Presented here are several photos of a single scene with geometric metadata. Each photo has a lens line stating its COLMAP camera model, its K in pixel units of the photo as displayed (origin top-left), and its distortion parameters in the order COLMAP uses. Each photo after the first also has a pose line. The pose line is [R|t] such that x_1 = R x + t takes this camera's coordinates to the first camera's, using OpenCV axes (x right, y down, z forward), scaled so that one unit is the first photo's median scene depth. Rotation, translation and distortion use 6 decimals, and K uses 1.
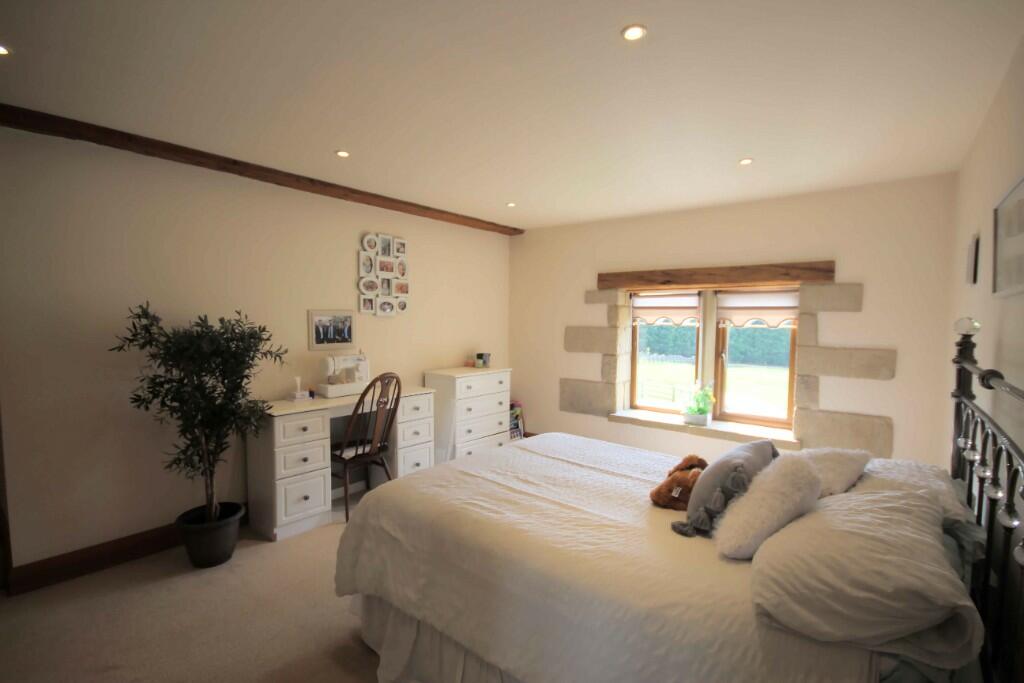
lens RADIAL K [[482.2, 0, 512.0], [0, 482.2, 341.5], [0, 0, 1]] dist [0.000968, 0.000083]
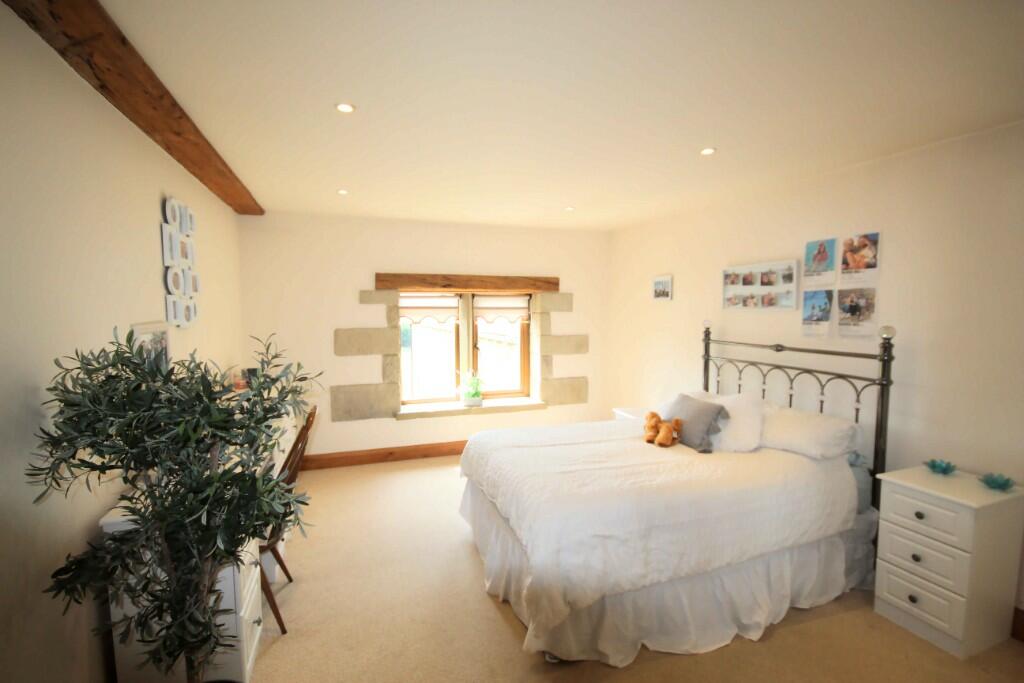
lens RADIAL K [[487.9, 0, 512.0], [0, 487.9, 341.5], [0, 0, 1]] dist [-0.001779, -0.000077]
pose [[0.516176, -0.070315, 0.853591, -0.583325], [0.045963, 0.997462, 0.054372, -0.048453], [-0.855248, 0.011168, 0.518098, 0.279634]]
